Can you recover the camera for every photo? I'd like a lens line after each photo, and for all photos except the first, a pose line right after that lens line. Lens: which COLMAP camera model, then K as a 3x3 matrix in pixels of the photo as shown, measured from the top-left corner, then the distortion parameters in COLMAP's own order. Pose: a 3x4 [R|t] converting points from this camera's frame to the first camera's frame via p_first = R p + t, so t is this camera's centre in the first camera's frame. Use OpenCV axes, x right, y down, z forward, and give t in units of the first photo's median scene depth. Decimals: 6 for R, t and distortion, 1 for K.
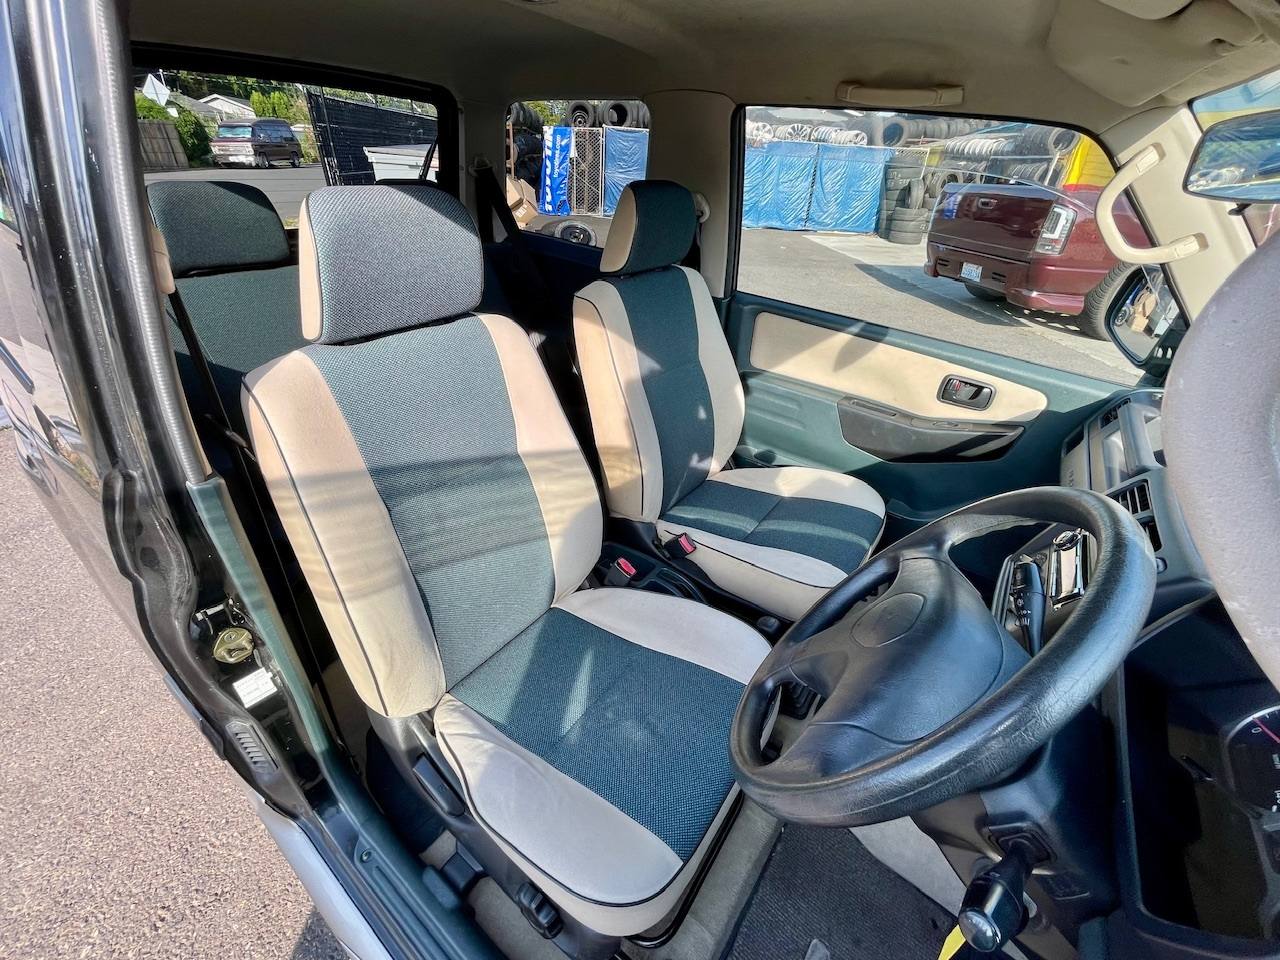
lens RADIAL K [[516.0, 0, 627.3], [0, 516.0, 478.4], [0, 0, 1]] dist [-0.004776, -0.000166]
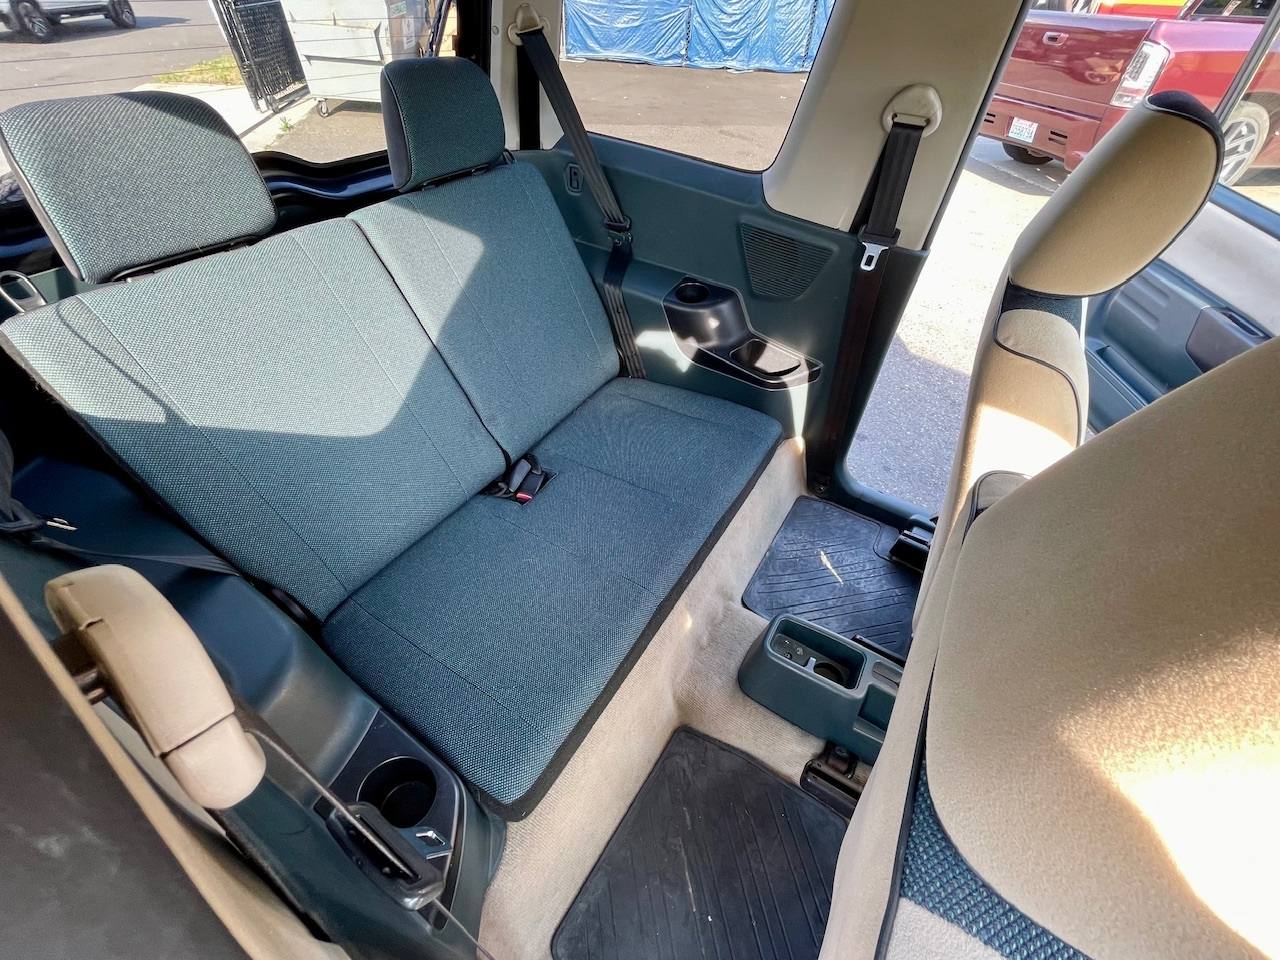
lens RADIAL K [[517.8, 0, 628.2], [0, 517.8, 475.6], [0, 0, 1]] dist [-0.002065, -0.000671]
pose [[0.997594, -0.056975, 0.039503, -0.068460], [0.047291, 0.975863, 0.213203, -0.059812], [-0.050696, -0.210822, 0.976209, 0.076767]]
